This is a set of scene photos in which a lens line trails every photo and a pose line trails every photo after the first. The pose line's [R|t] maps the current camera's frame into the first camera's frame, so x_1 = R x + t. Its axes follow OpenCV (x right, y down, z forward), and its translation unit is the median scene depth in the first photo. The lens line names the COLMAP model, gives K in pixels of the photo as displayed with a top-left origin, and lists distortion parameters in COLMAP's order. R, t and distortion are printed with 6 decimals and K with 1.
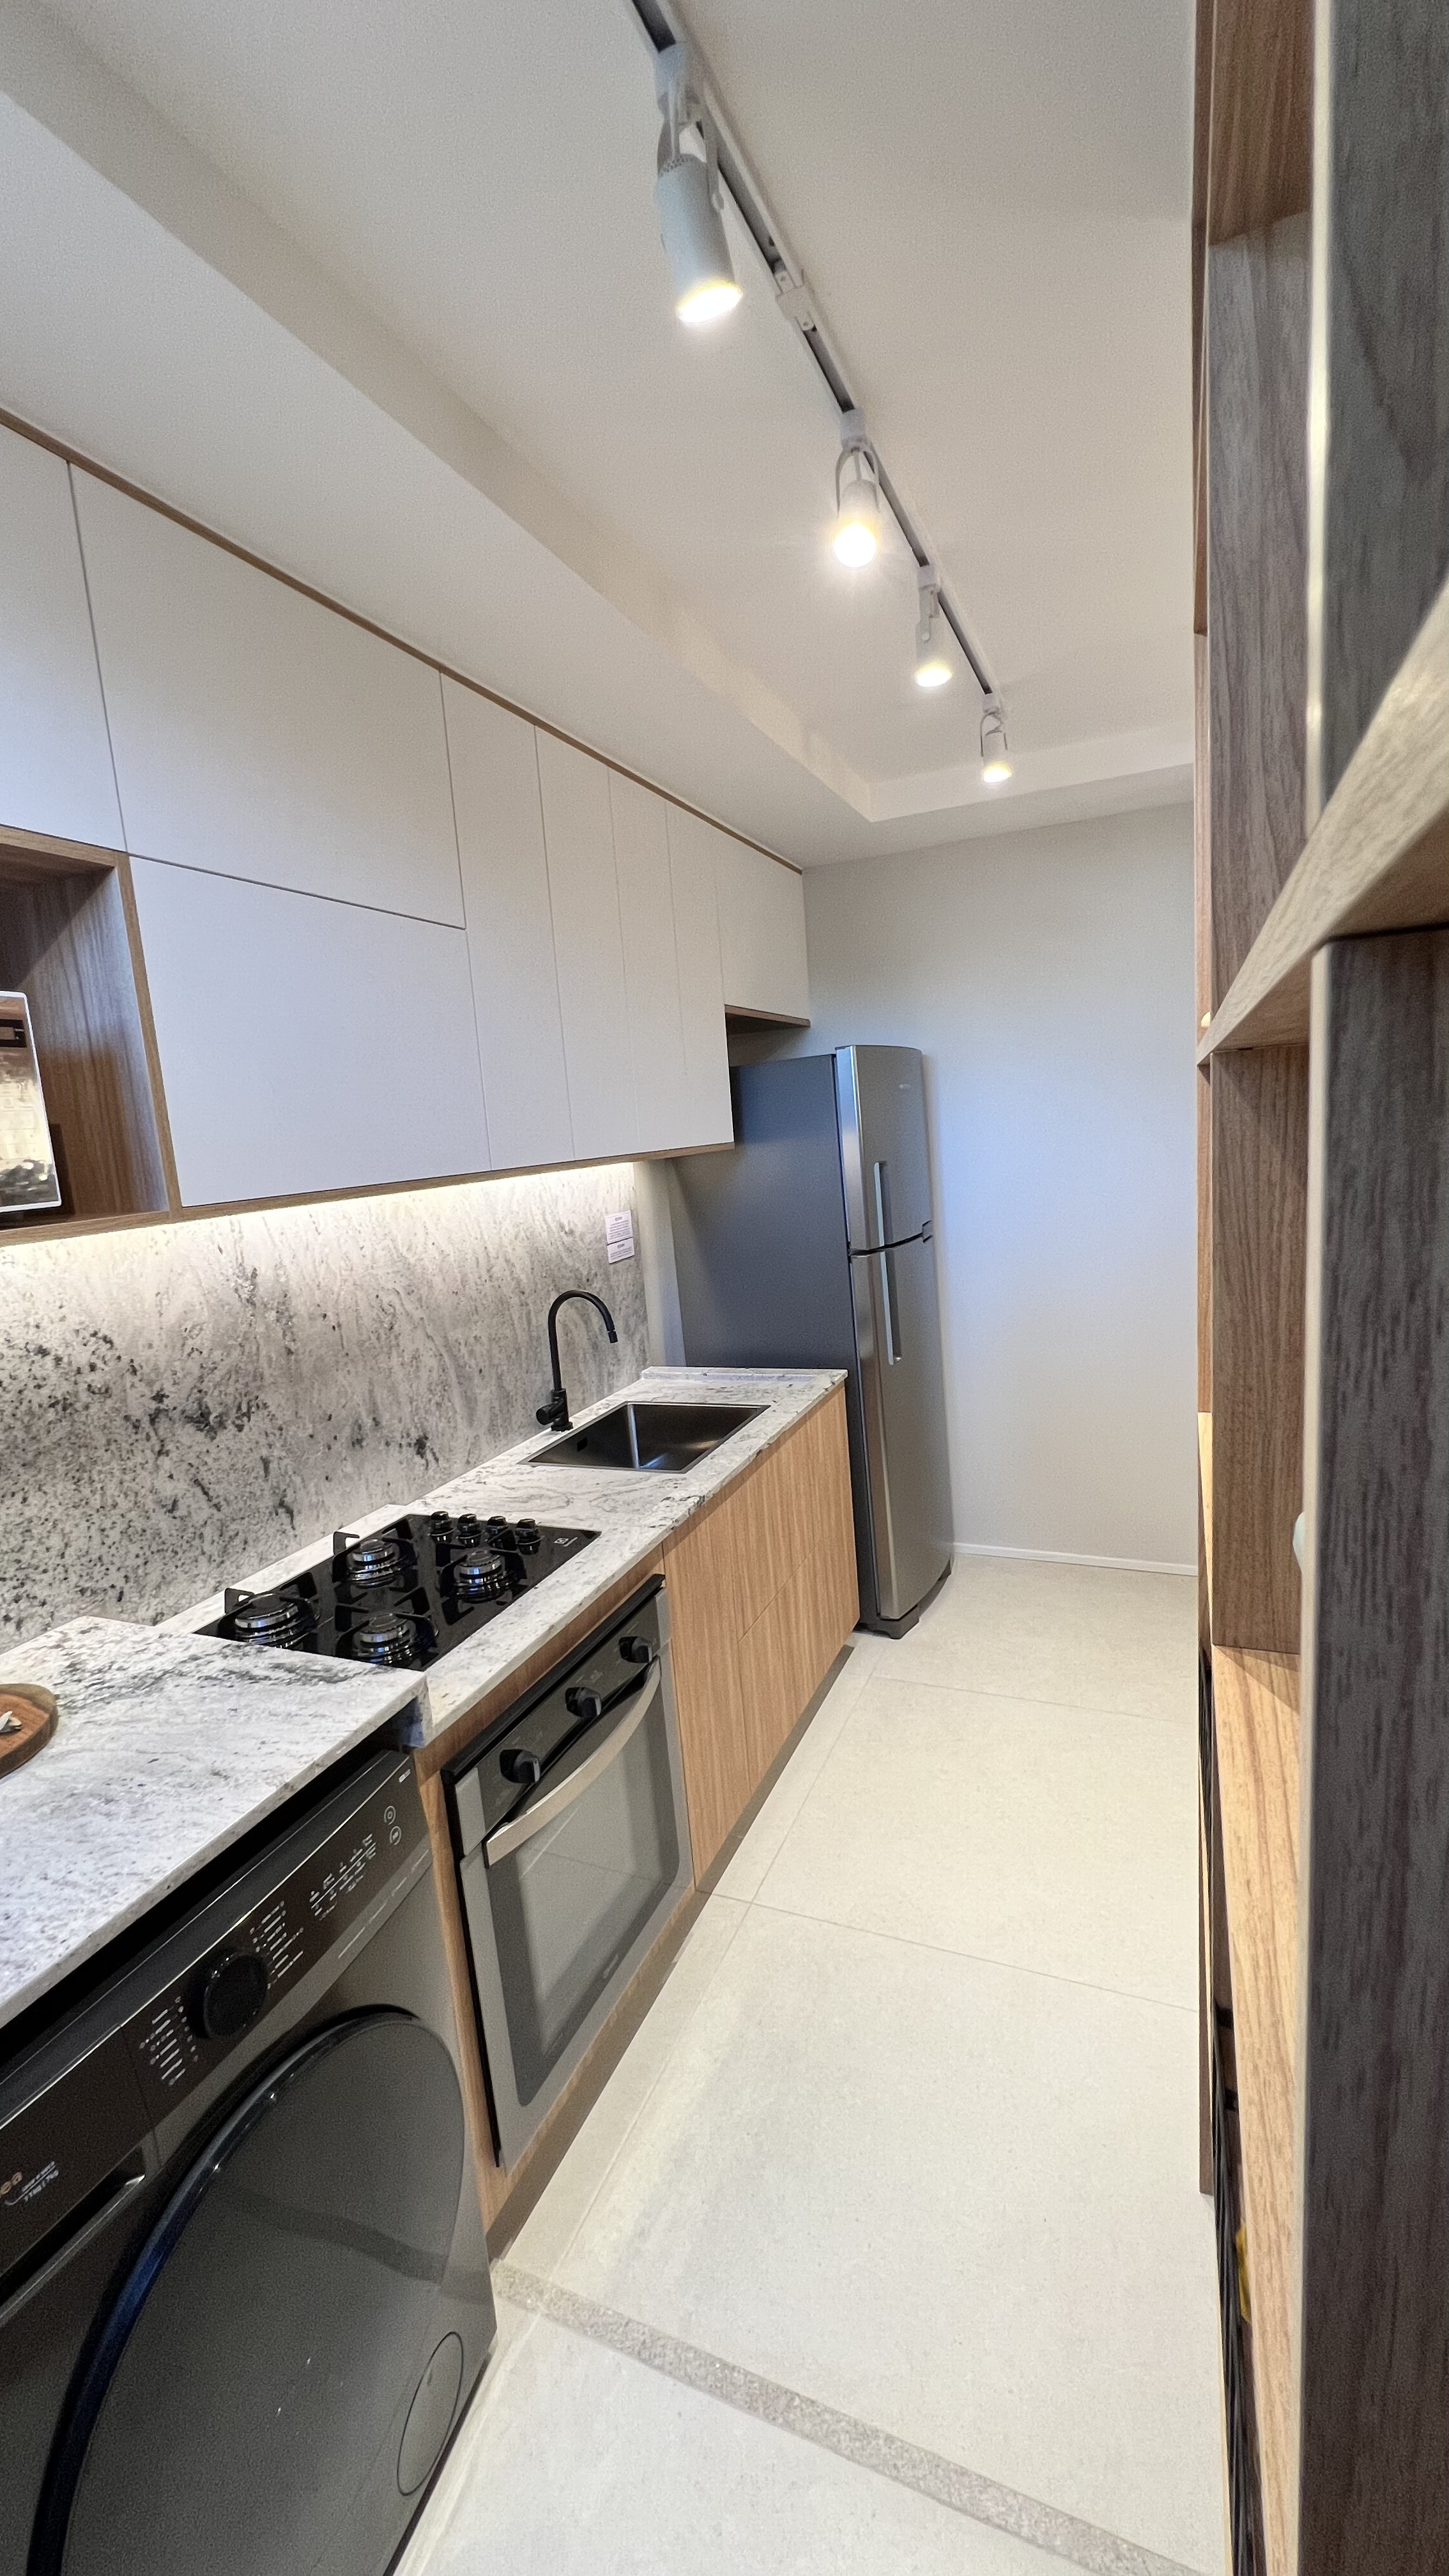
lens RADIAL K [[1036.9, 0, 722.9], [0, 1036.9, 1287.4], [0, 0, 1]] dist [-0.003473, -0.000044]
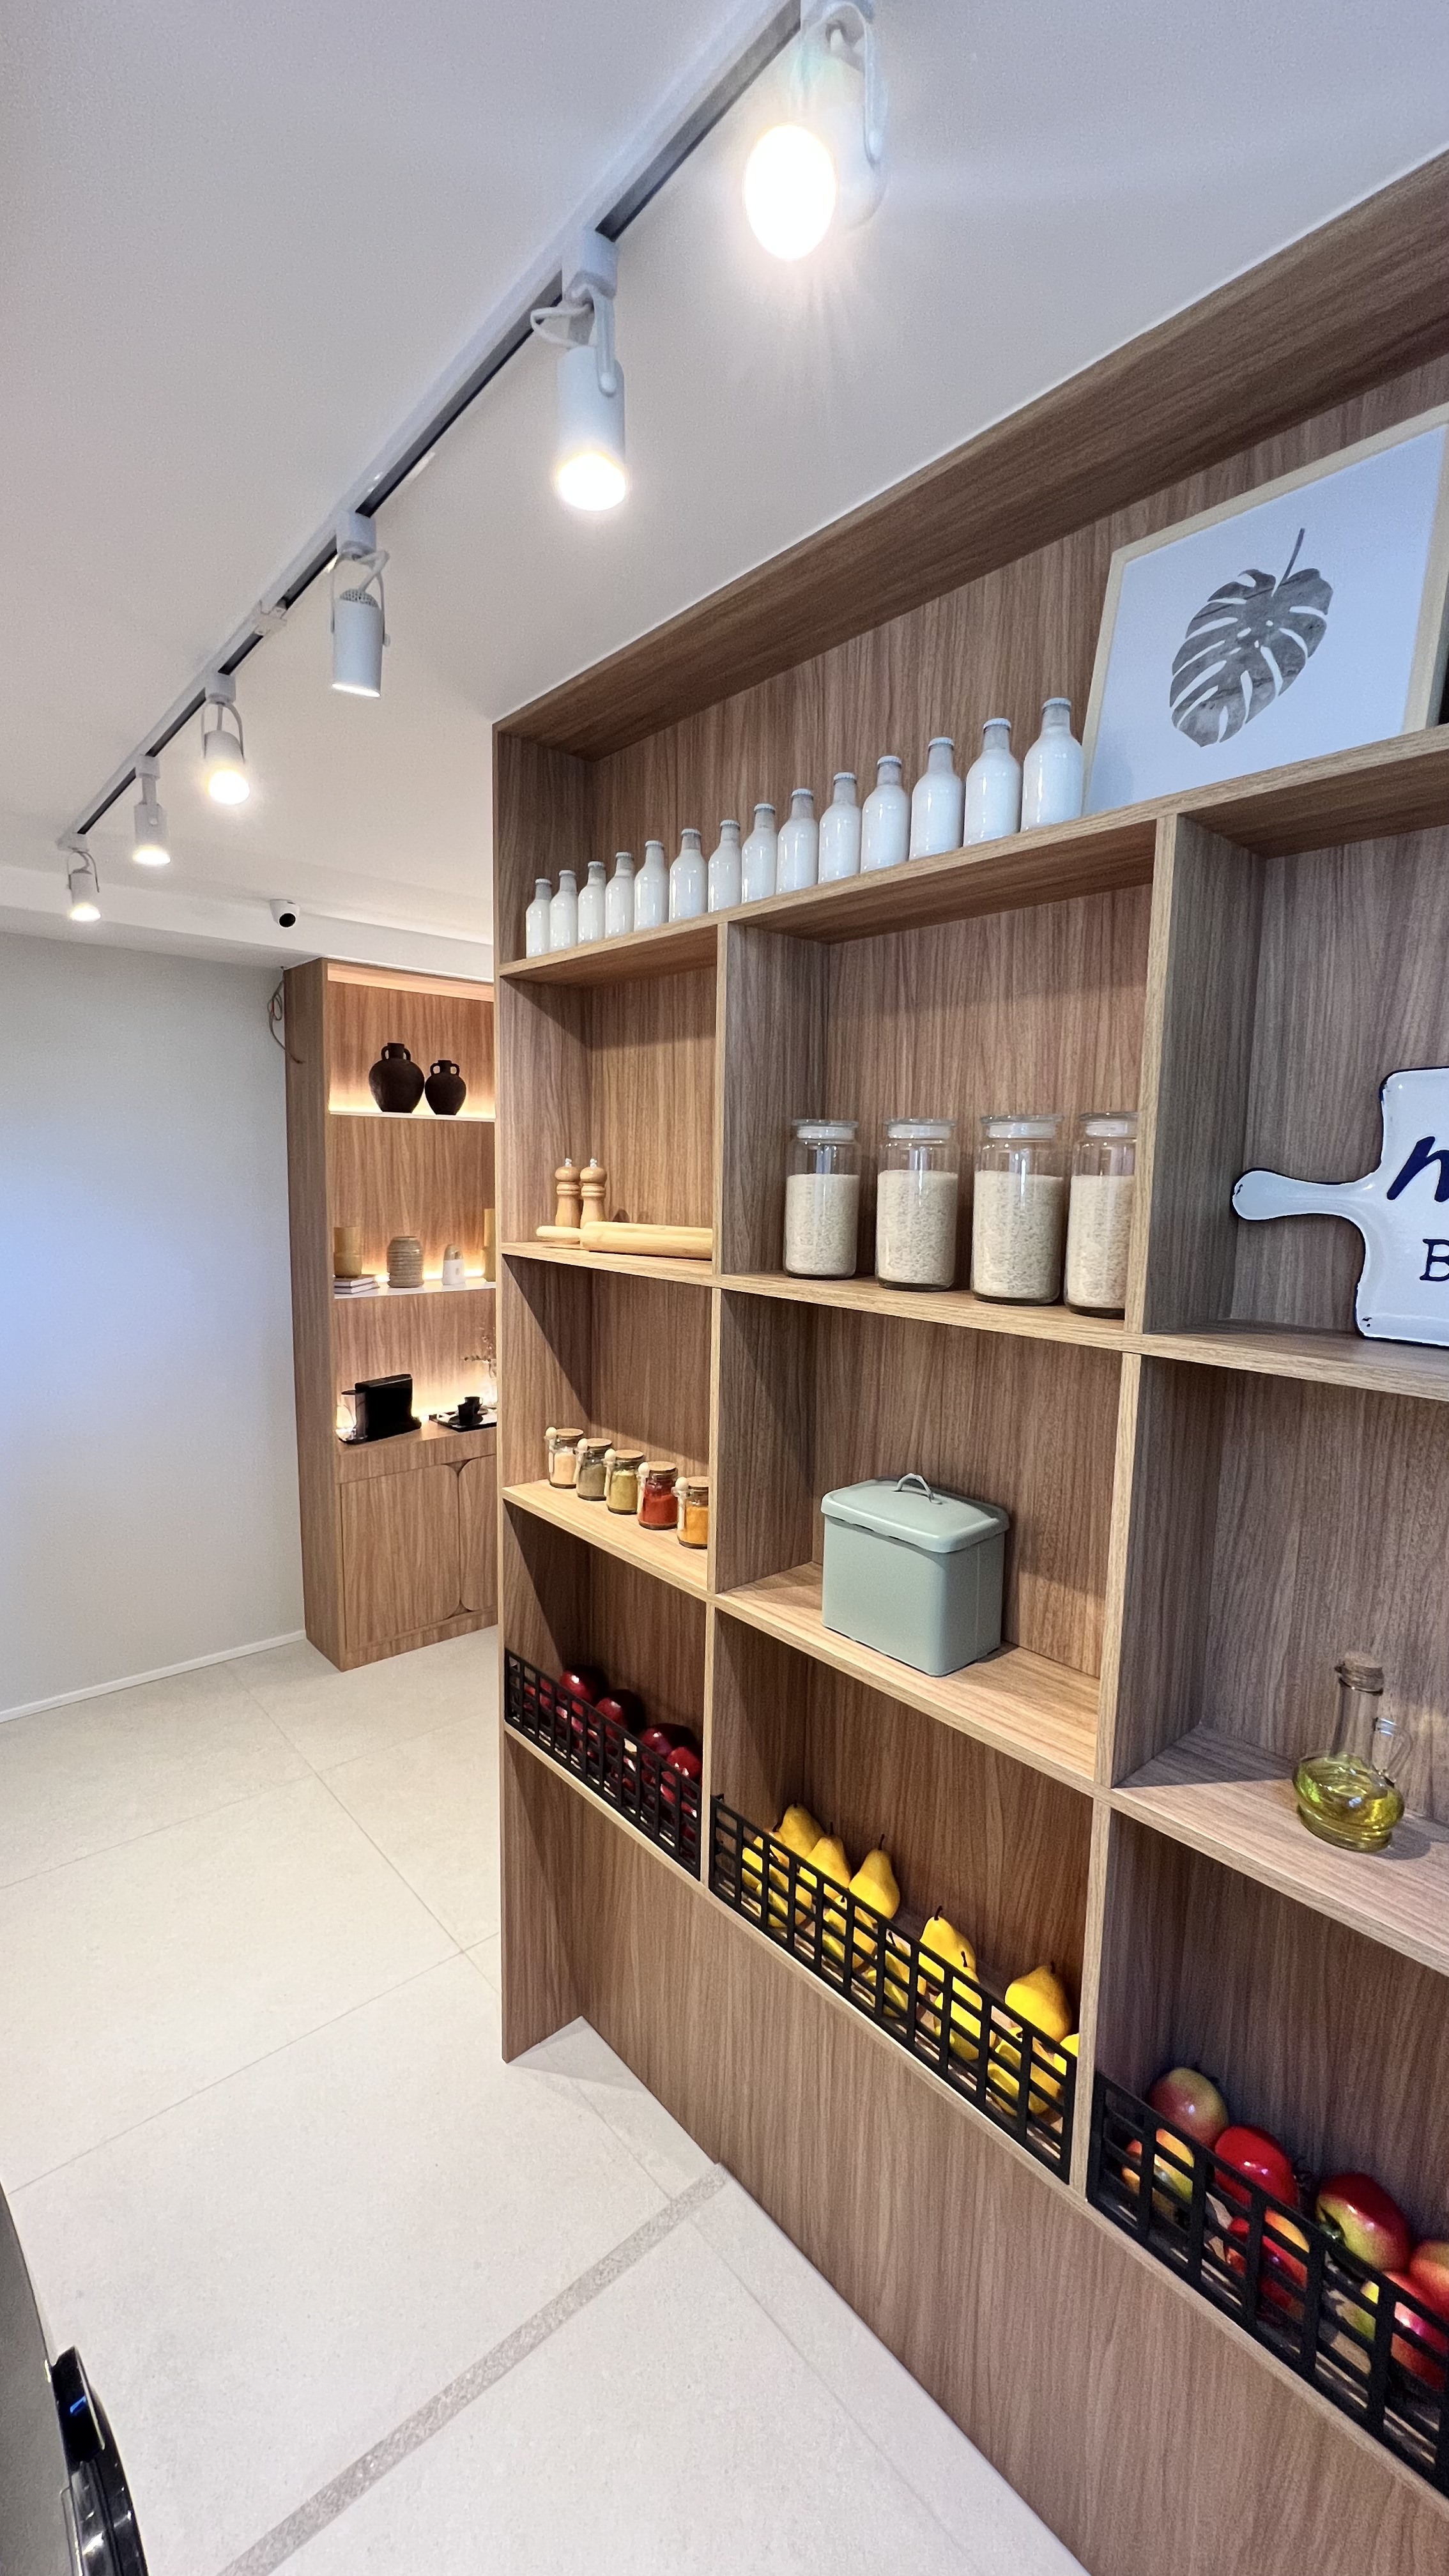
lens RADIAL K [[1036.9, 0, 726.2], [0, 1036.9, 1288.8], [0, 0, 1]] dist [-0.003473, -0.000044]
pose [[0.416397, -0.023794, 0.908872, -1.158466], [0.098882, 0.994913, -0.019256, -0.138667], [-0.903790, 0.097889, 0.416631, 0.139191]]
